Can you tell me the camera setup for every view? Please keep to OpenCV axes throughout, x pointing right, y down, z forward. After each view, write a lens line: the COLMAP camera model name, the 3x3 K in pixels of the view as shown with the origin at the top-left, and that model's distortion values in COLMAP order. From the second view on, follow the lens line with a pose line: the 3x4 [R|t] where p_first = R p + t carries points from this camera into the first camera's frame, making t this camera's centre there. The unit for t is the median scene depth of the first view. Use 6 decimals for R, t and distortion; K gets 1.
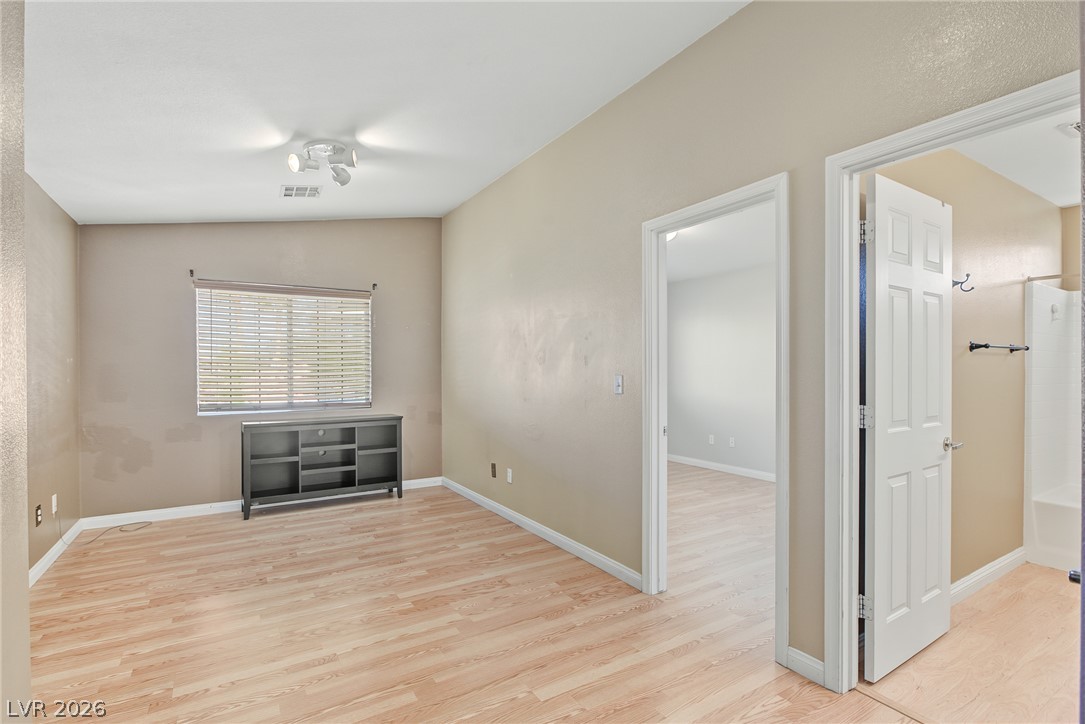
lens RADIAL K [[507.6, 0, 545.3], [0, 507.6, 366.4], [0, 0, 1]] dist [-0.015000, 0.006014]
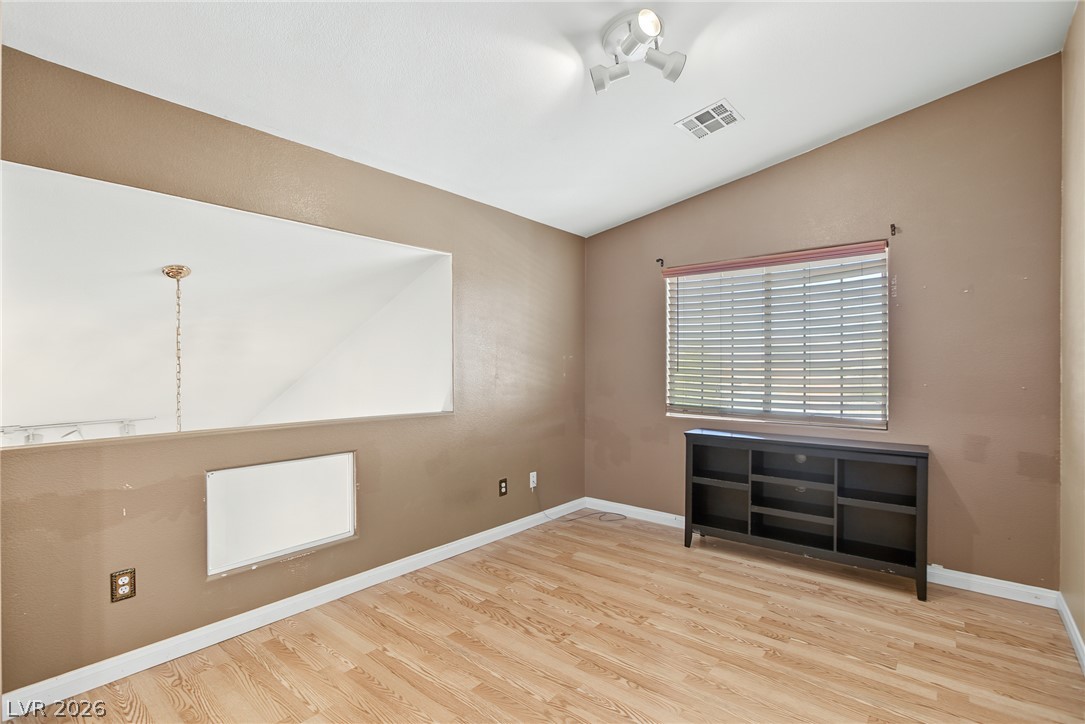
lens RADIAL K [[507.6, 0, 543.8], [0, 507.6, 364.7], [0, 0, 1]] dist [-0.015000, 0.006014]
pose [[0.318374, 0.002351, -0.947962, 0.129468], [0.000311, 0.999997, 0.002585, 0.001614], [0.947965, -0.001118, 0.318372, 0.549686]]
